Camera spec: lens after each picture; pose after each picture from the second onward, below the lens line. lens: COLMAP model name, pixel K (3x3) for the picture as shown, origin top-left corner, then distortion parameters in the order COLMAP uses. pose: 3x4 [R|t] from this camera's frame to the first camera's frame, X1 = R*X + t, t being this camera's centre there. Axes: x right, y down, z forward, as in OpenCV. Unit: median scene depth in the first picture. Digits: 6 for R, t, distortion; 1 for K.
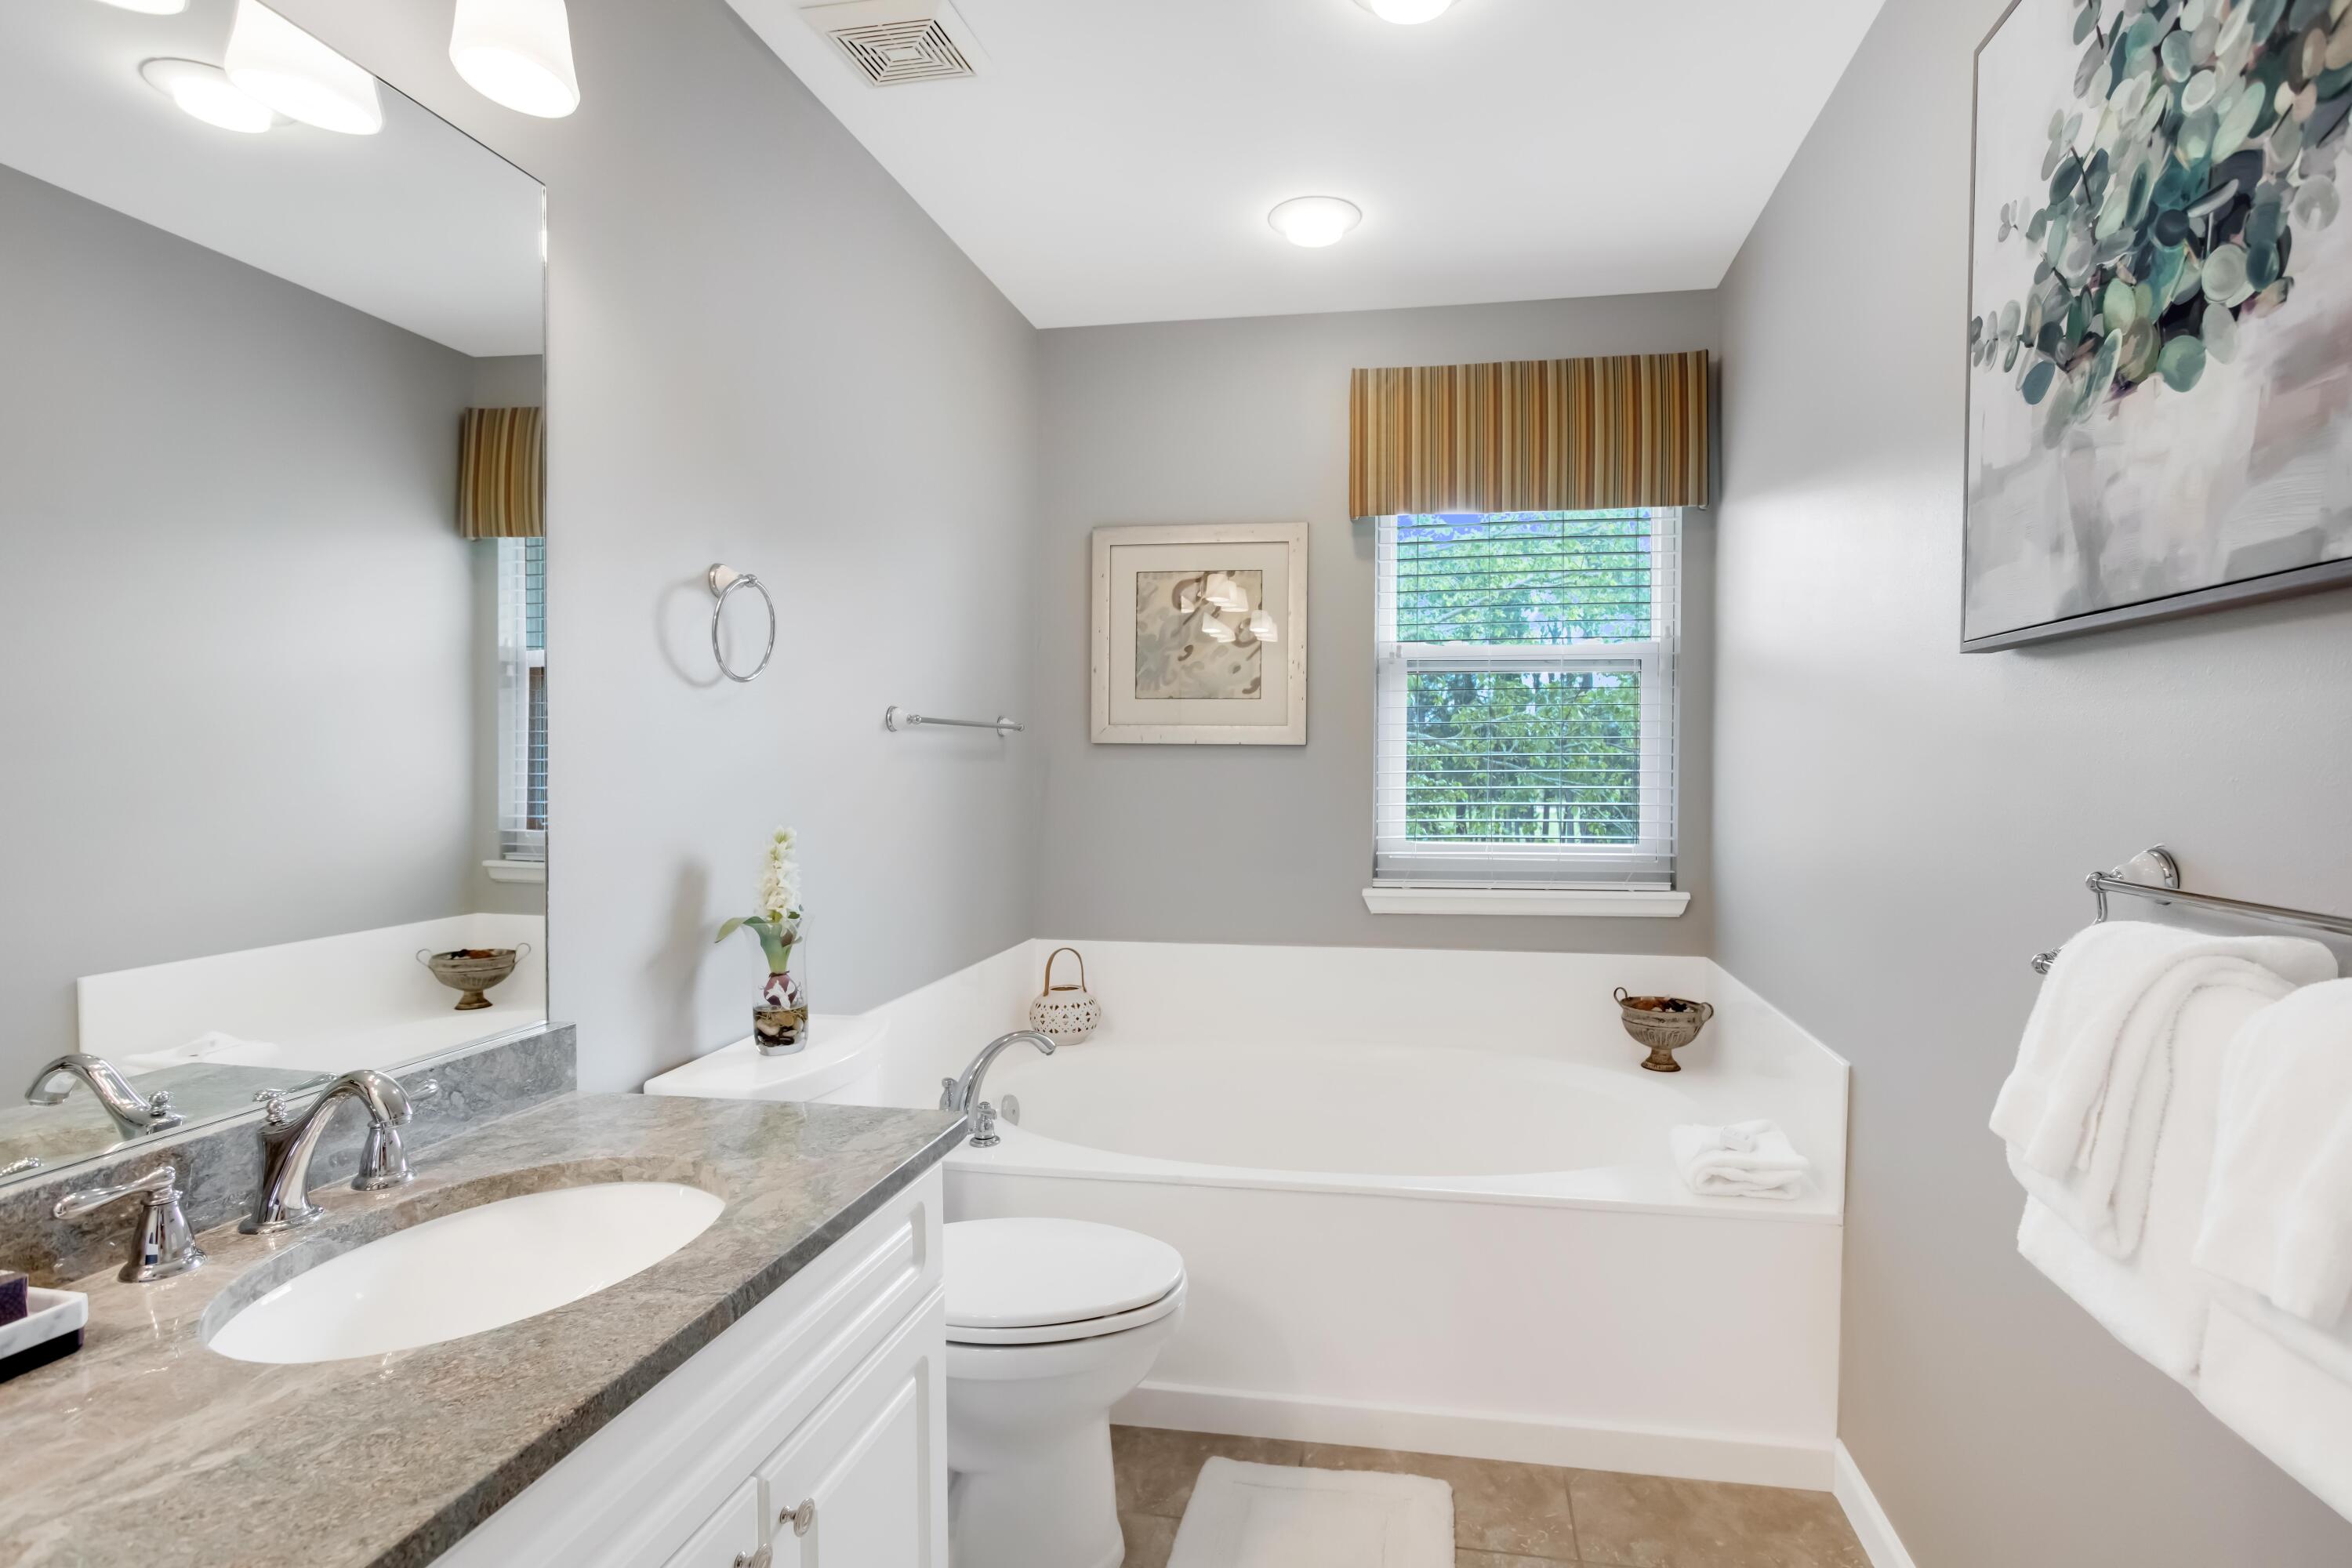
lens RADIAL K [[1121.8, 0, 1171.5], [0, 1121.8, 789.4], [0, 0, 1]] dist [-0.030897, 0.028296]
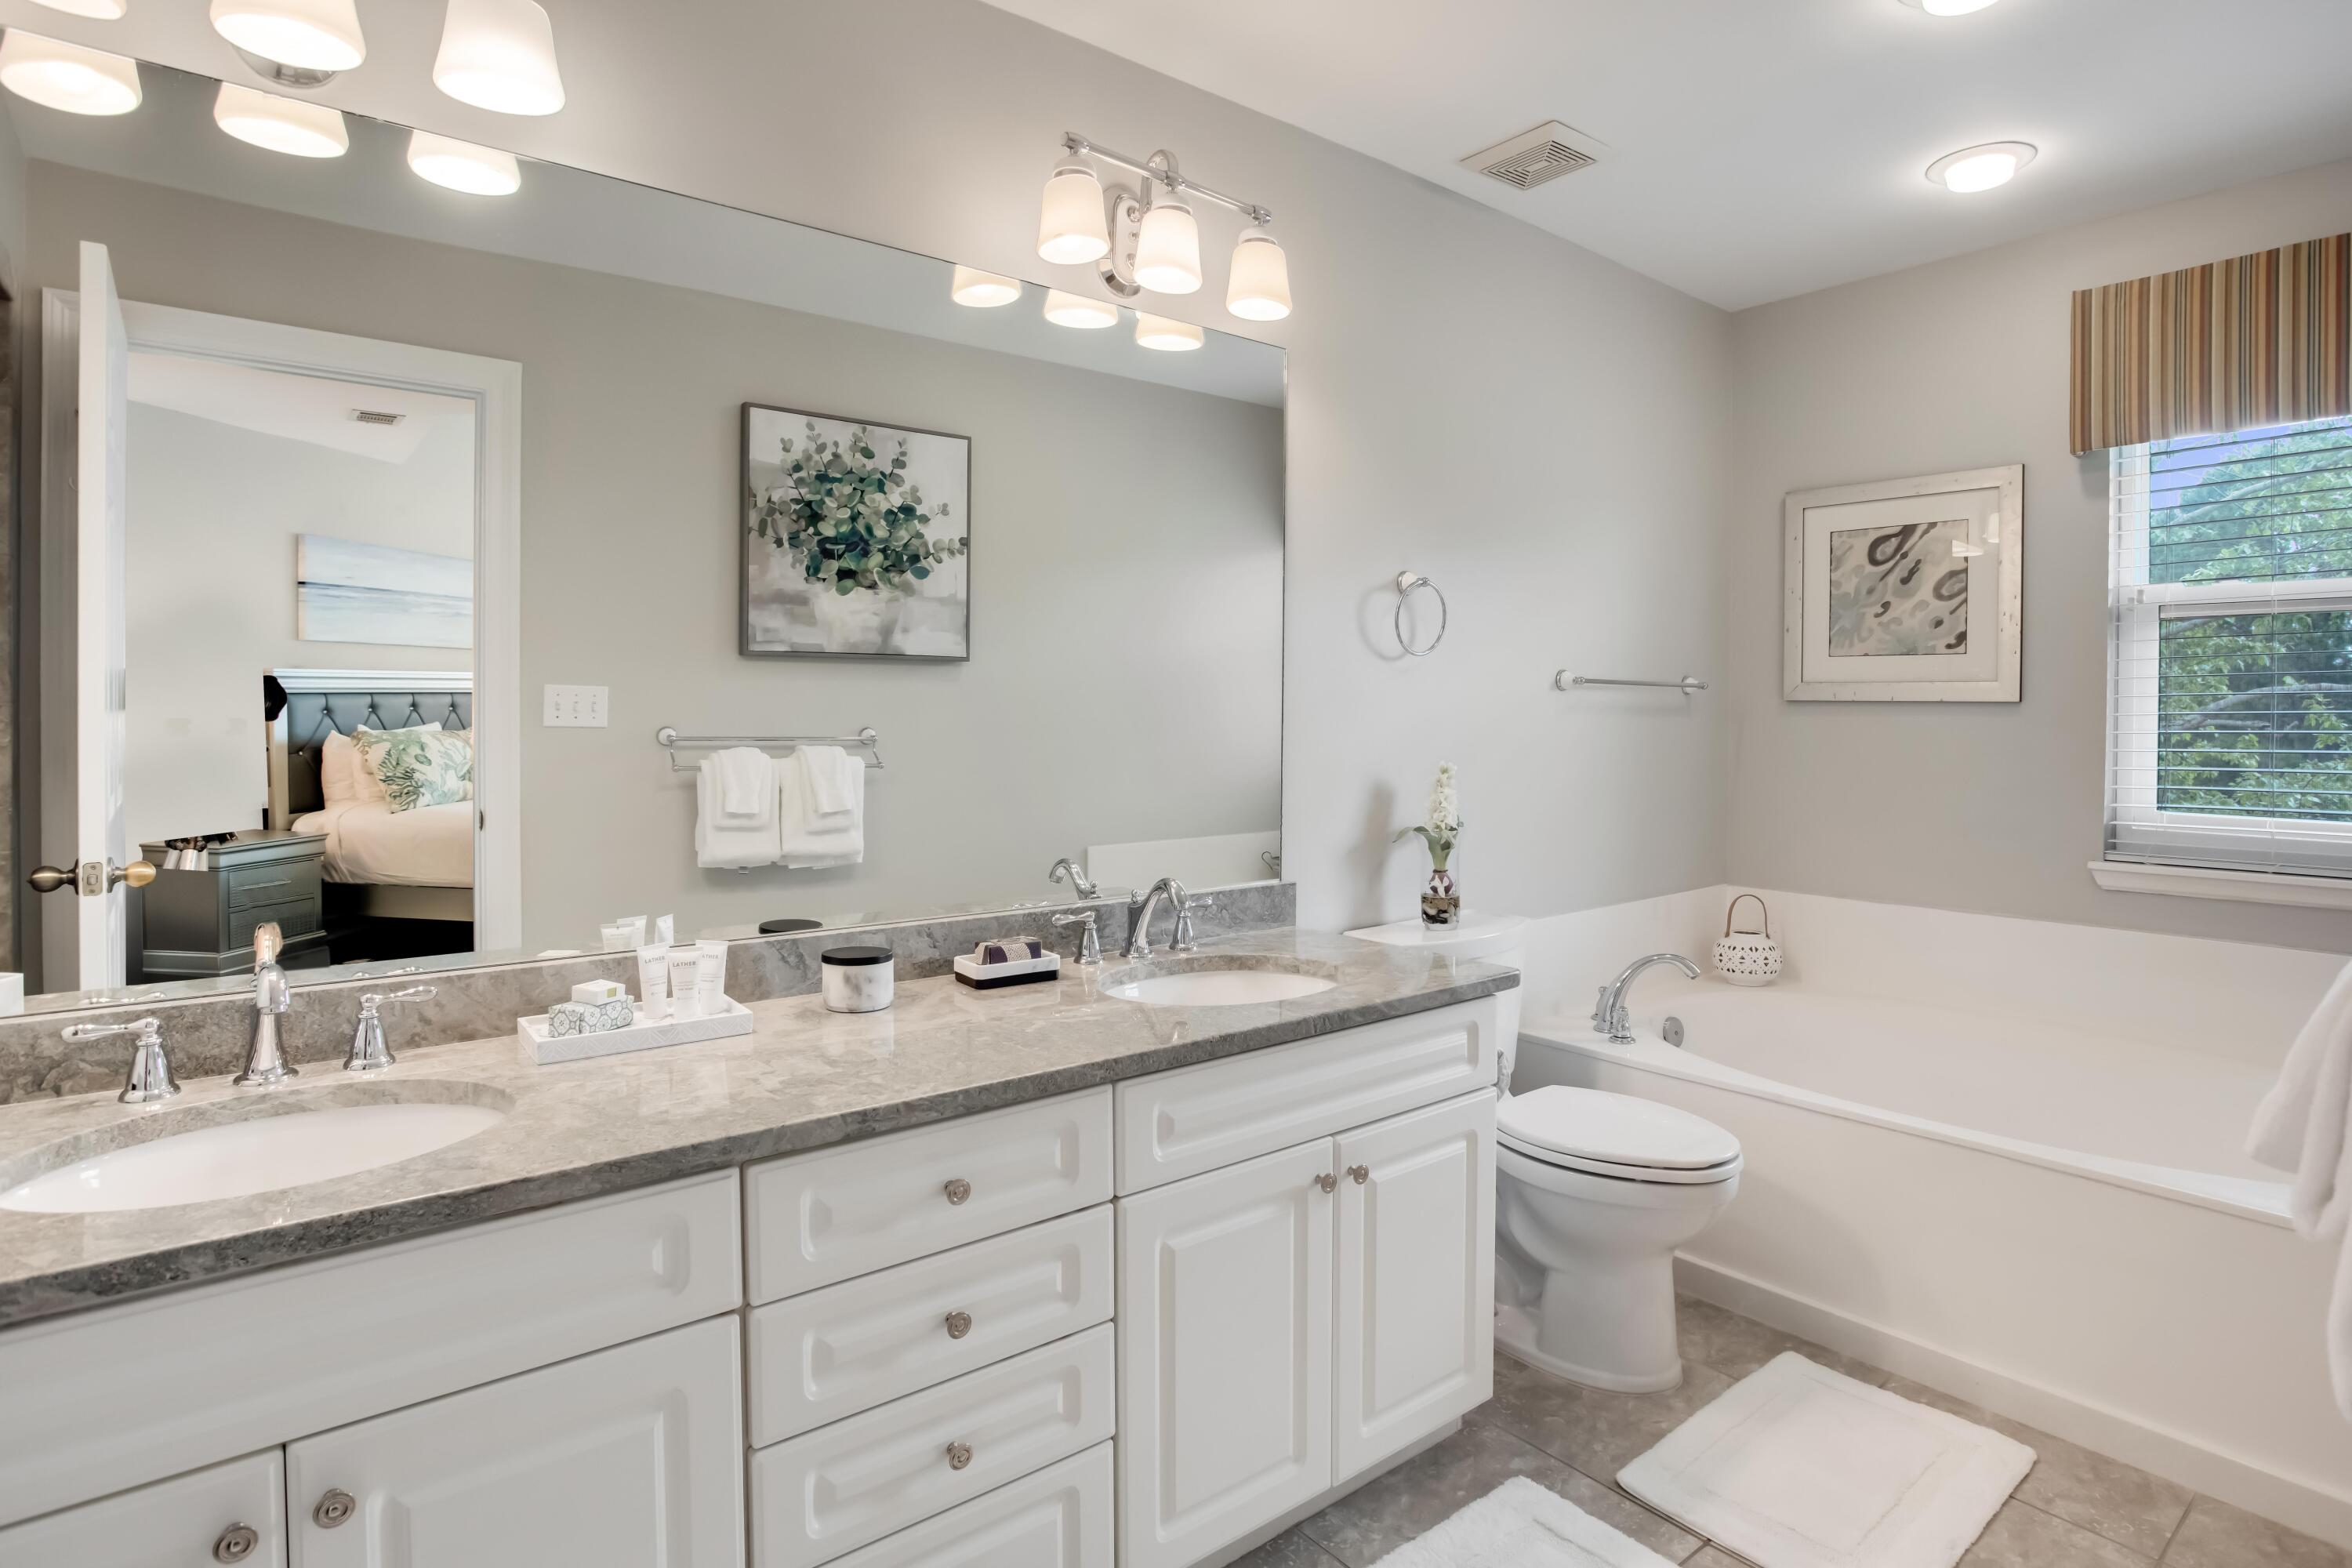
lens RADIAL K [[1205.1, 0, 1182.2], [0, 1205.1, 769.1], [0, 0, 1]] dist [-0.047194, 0.025947]
pose [[0.748342, 0.034240, -0.662428, 0.373177], [-0.024936, 0.999413, 0.023489, 0.015423], [0.662844, -0.001060, 0.748757, -0.294888]]
